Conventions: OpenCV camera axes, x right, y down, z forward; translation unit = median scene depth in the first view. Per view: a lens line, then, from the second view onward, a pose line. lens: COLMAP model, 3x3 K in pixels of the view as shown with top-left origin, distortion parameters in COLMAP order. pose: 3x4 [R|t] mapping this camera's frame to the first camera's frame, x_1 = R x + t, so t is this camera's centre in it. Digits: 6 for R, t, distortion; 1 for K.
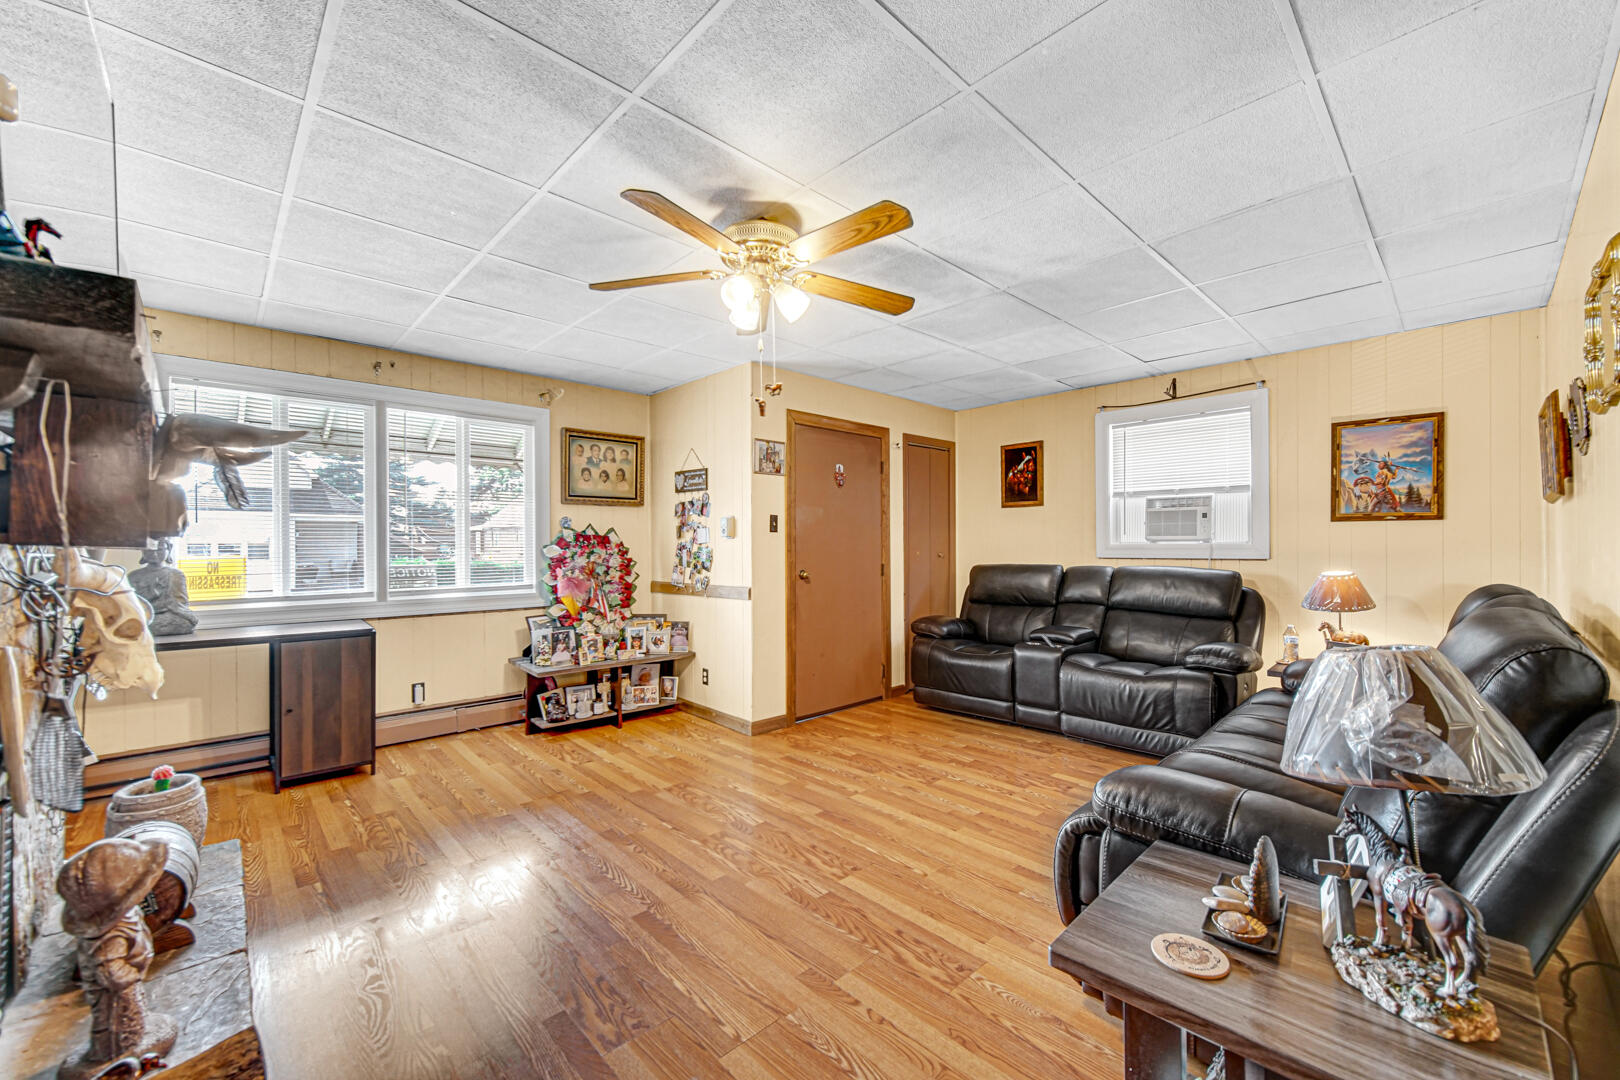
lens RADIAL K [[647.2, 0, 809.9], [0, 647.2, 550.2], [0, 0, 1]] dist [-0.005557, -0.000074]
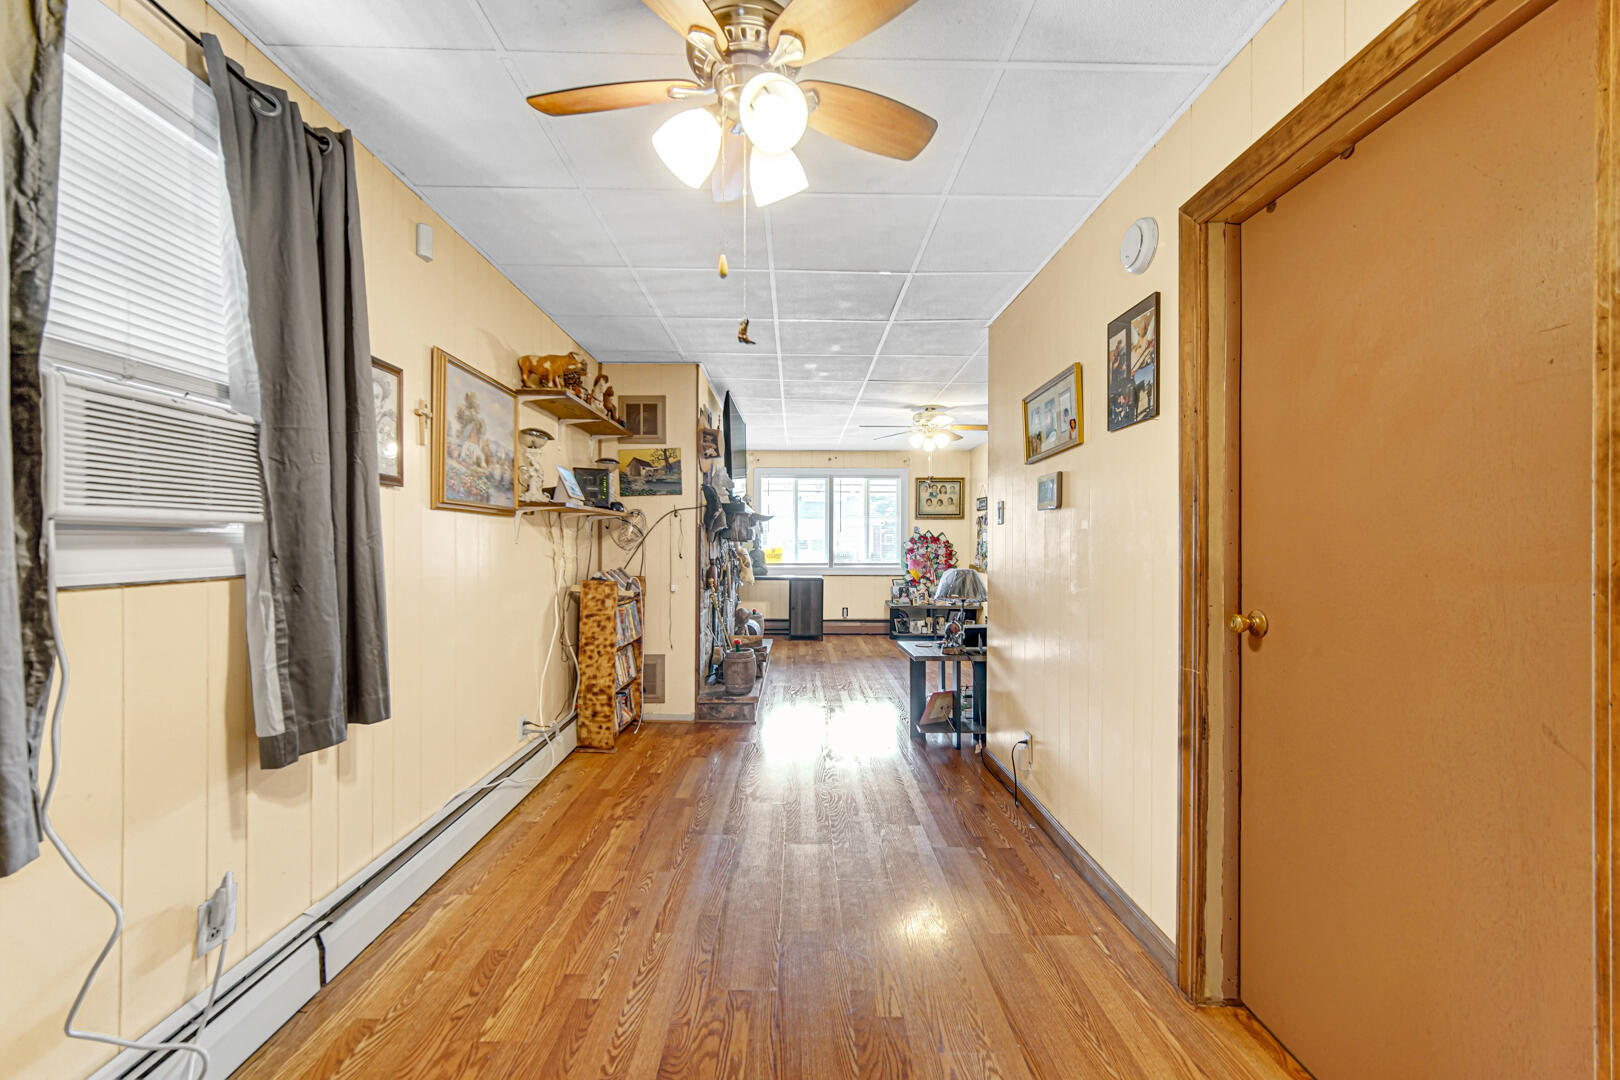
lens RADIAL K [[647.2, 0, 805.8], [0, 647.2, 540.5], [0, 0, 1]] dist [-0.005557, -0.000074]
pose [[0.739409, 0.003157, -0.673250, 0.552817], [-0.009399, 0.999940, -0.005633, 0.001141], [0.673191, 0.010493, 0.739394, -0.498301]]
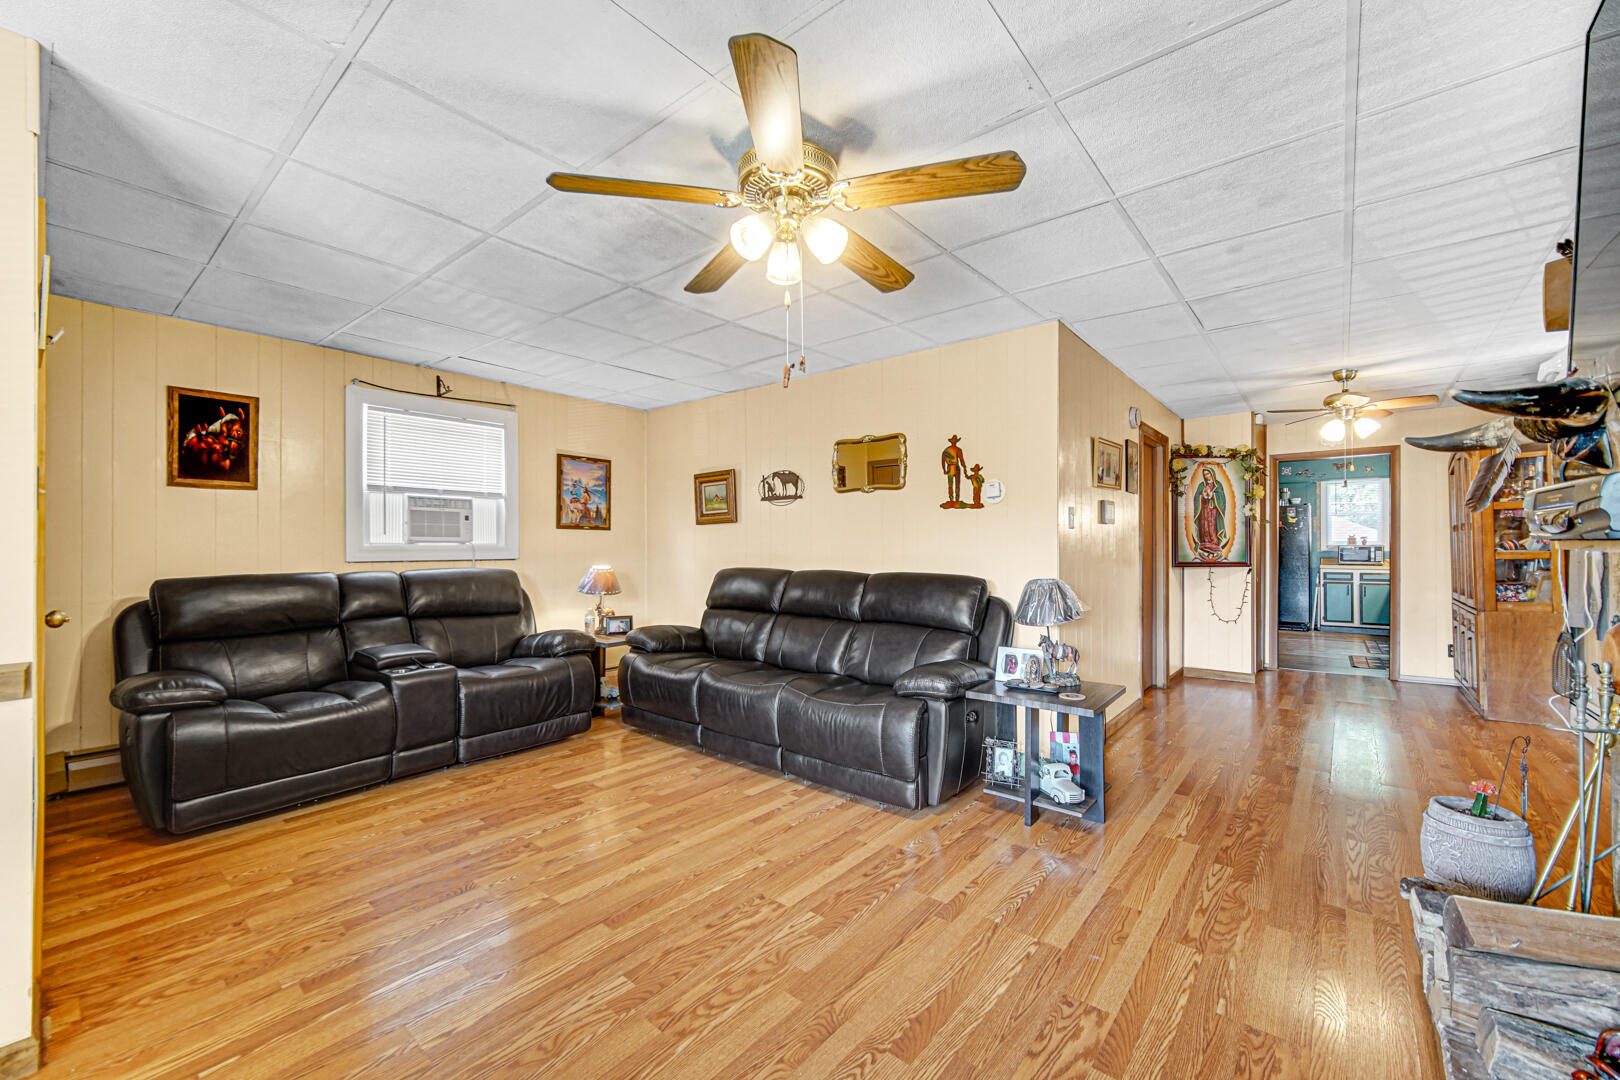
lens RADIAL K [[647.2, 0, 795.3], [0, 647.2, 546.3], [0, 0, 1]] dist [-0.005557, -0.000074]
pose [[-0.117245, 0.001641, 0.993102, -0.668792], [0.005402, 0.999985, -0.001015, -0.006140], [-0.993088, 0.005245, -0.117252, 0.827299]]
